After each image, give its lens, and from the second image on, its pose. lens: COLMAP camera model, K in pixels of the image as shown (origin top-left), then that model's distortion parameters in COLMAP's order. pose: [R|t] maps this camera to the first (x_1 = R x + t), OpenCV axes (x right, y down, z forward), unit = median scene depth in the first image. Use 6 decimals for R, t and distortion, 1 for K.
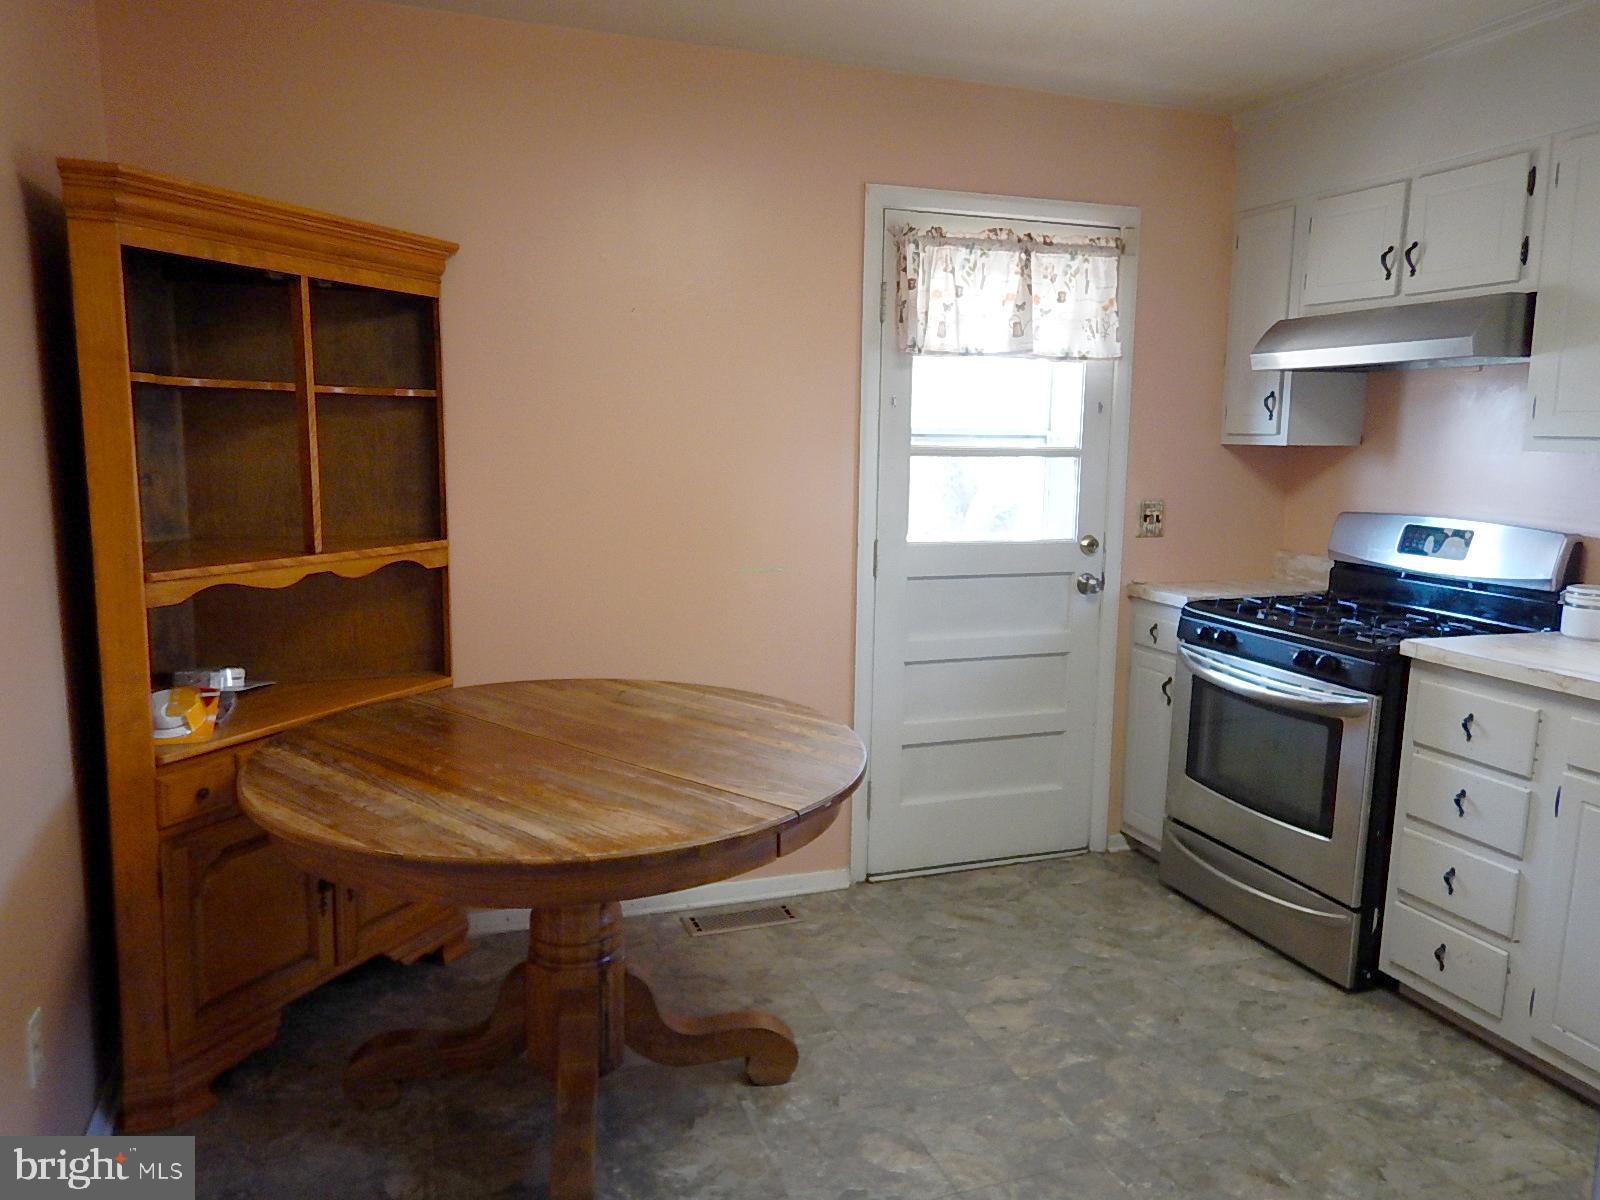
lens RADIAL K [[1159.3, 0, 788.5], [0, 1159.3, 600.2], [0, 0, 1]] dist [0.028290, 0.008456]
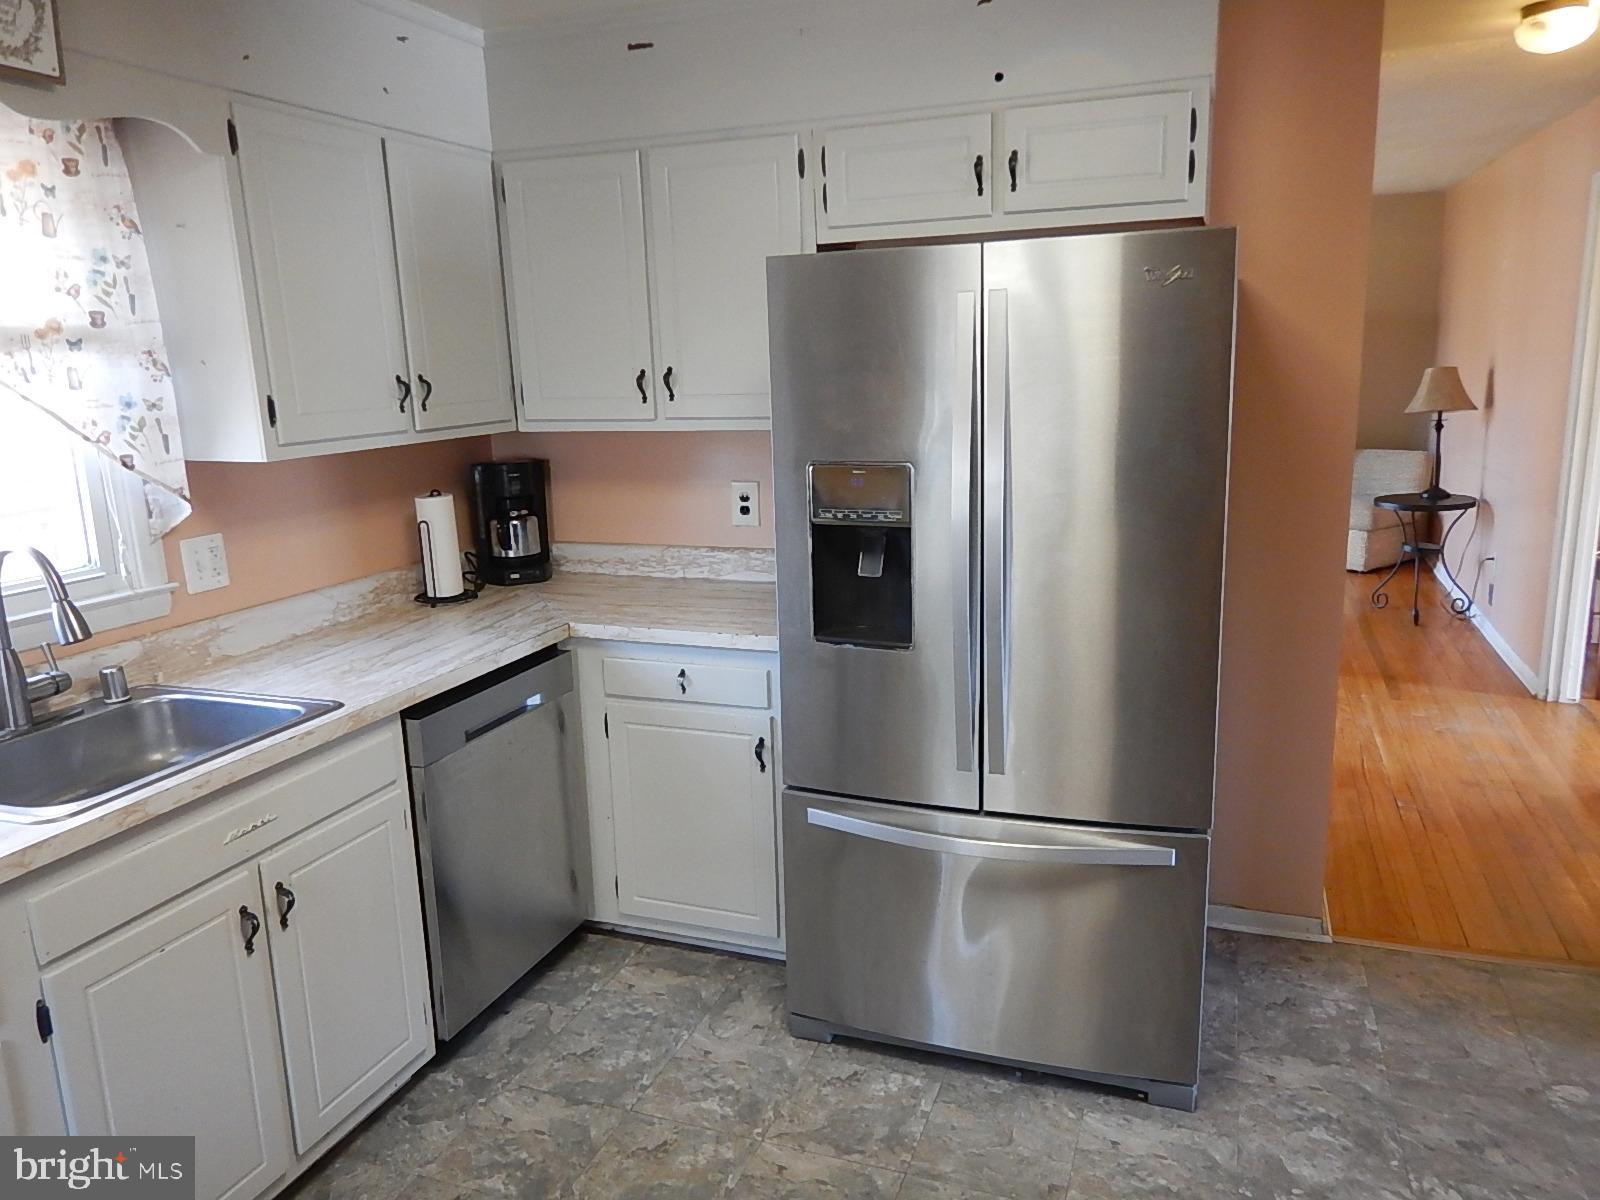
lens RADIAL K [[1159.3, 0, 805.1], [0, 1159.3, 605.0], [0, 0, 1]] dist [0.028290, 0.008456]
pose [[-0.758760, -0.133037, 0.637640, -0.080969], [0.112484, 0.937452, 0.329441, -0.194508], [-0.641584, 0.321691, -0.696336, 0.912362]]
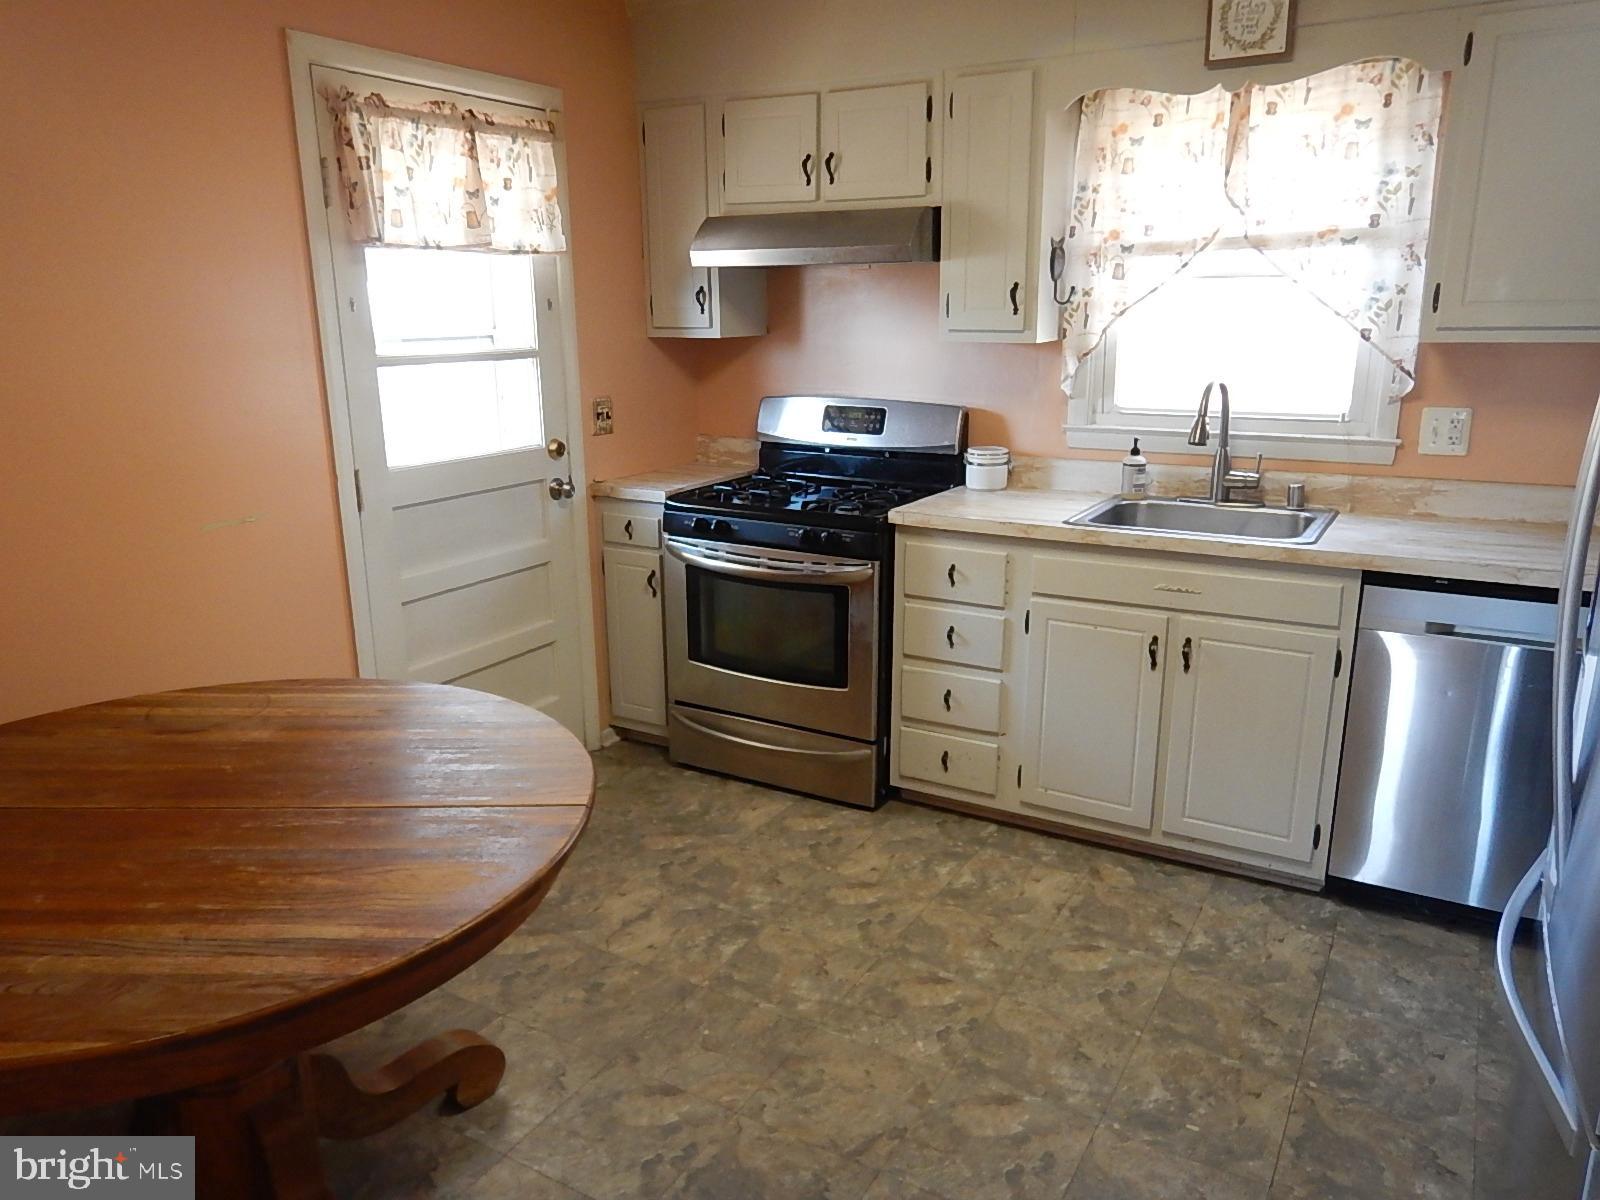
lens RADIAL K [[1159.3, 0, 800.9], [0, 1159.3, 608.4], [0, 0, 1]] dist [0.028290, 0.008456]
pose [[0.768729, -0.186931, 0.611647, -0.254827], [0.112973, 0.980984, 0.157821, -0.059097], [-0.629518, -0.052222, 0.775229, 0.139699]]
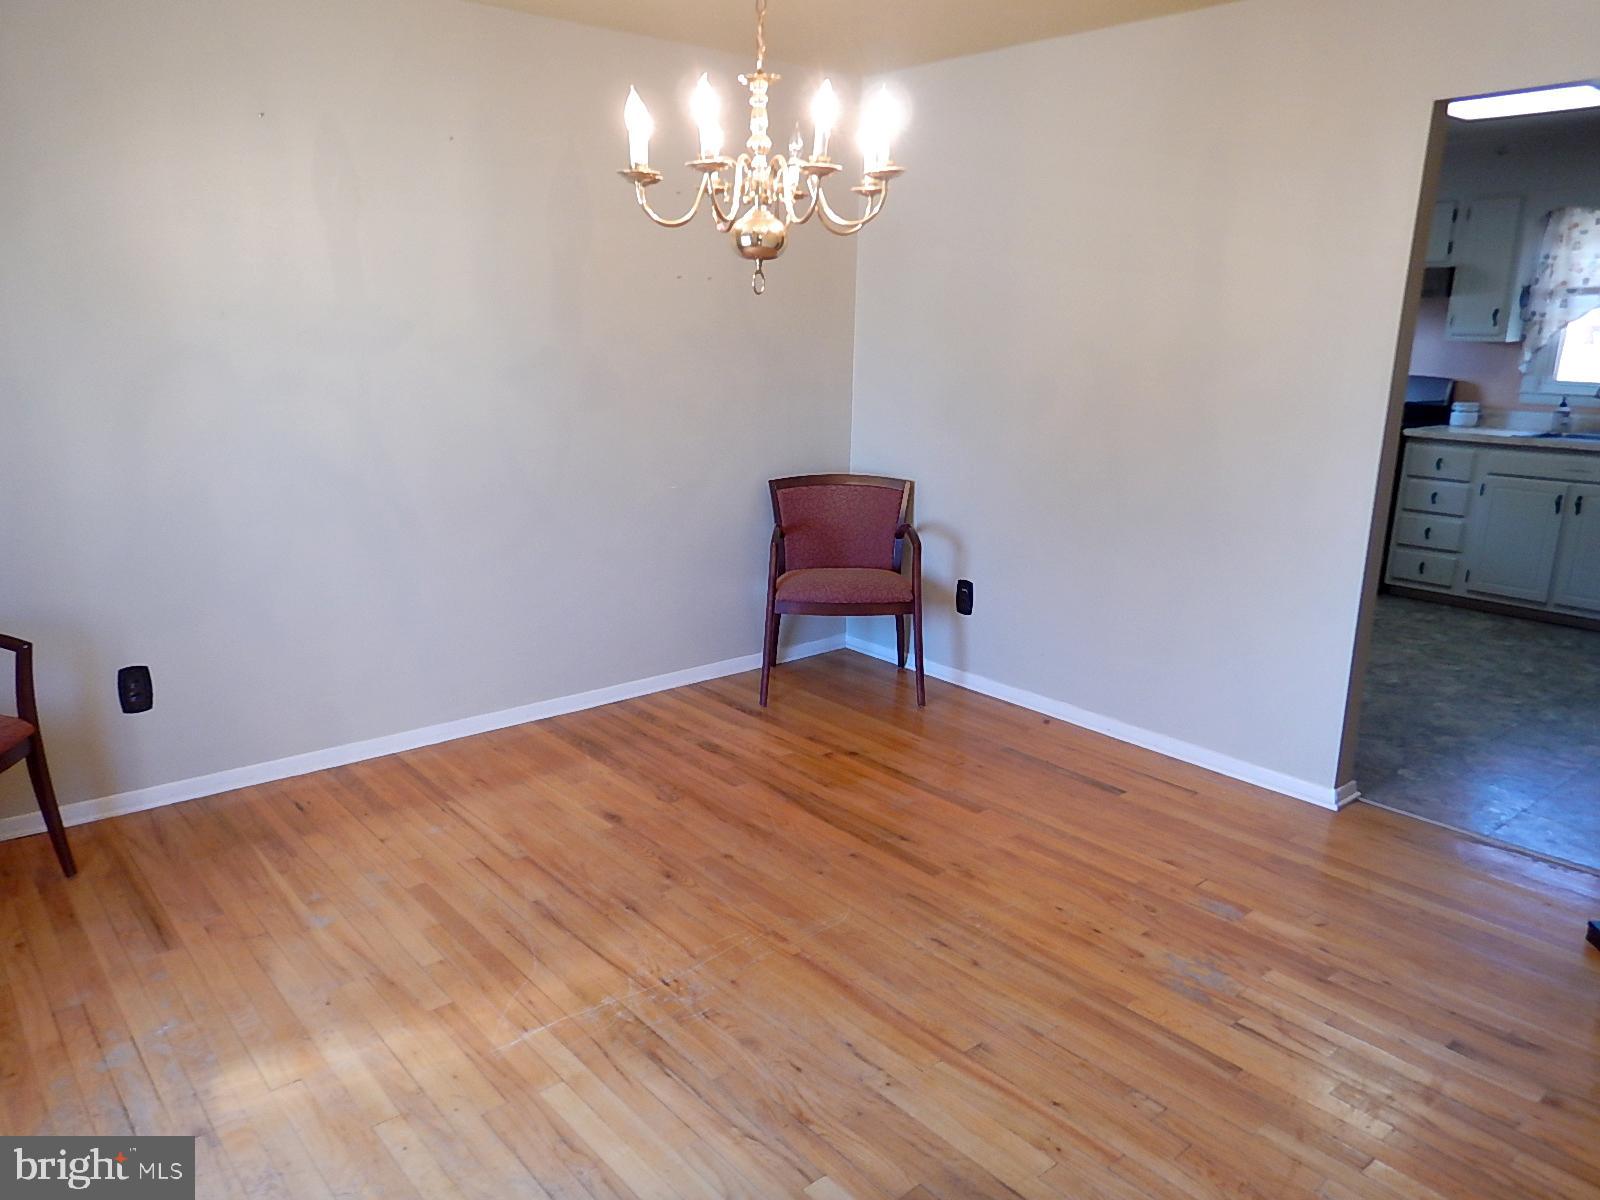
lens RADIAL K [[1159.3, 0, 792.8], [0, 1159.3, 605.1], [0, 0, 1]] dist [0.028290, 0.008456]
pose [[0.939083, -0.087022, 0.332491, -1.226349], [0.050312, 0.991800, 0.117479, 0.042884], [-0.339988, -0.093594, 0.935761, -0.649954]]
